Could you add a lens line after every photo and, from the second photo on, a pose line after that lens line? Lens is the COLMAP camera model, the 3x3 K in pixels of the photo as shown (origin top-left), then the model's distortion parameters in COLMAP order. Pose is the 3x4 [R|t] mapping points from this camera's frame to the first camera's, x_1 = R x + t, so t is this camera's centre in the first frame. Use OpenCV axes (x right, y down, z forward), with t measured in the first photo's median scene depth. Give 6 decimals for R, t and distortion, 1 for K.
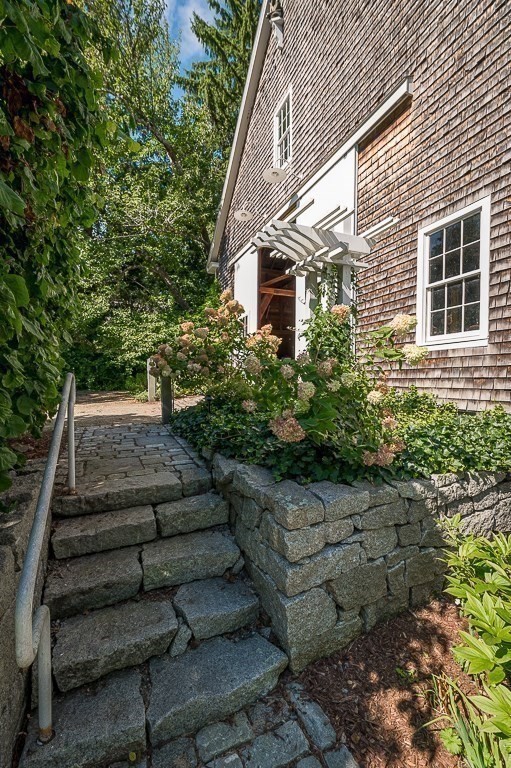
lens RADIAL K [[334.9, 0, 255.5], [0, 334.9, 384.0], [0, 0, 1]] dist [-0.002084, -0.000674]
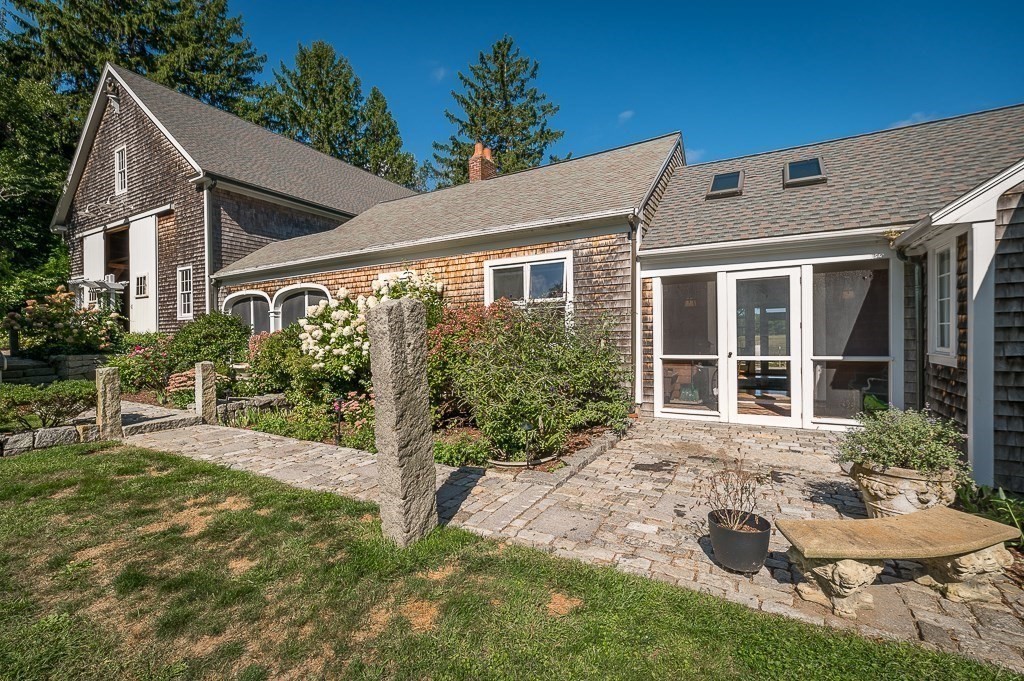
lens RADIAL K [[446.5, 0, 513.6], [0, 446.5, 345.2], [0, 0, 1]] dist [-0.002084, -0.000674]
pose [[0.792981, -0.003722, 0.609235, 0.458421], [0.017937, 0.999690, -0.017240, 0.169619], [-0.608982, 0.024598, 0.792803, -2.866142]]
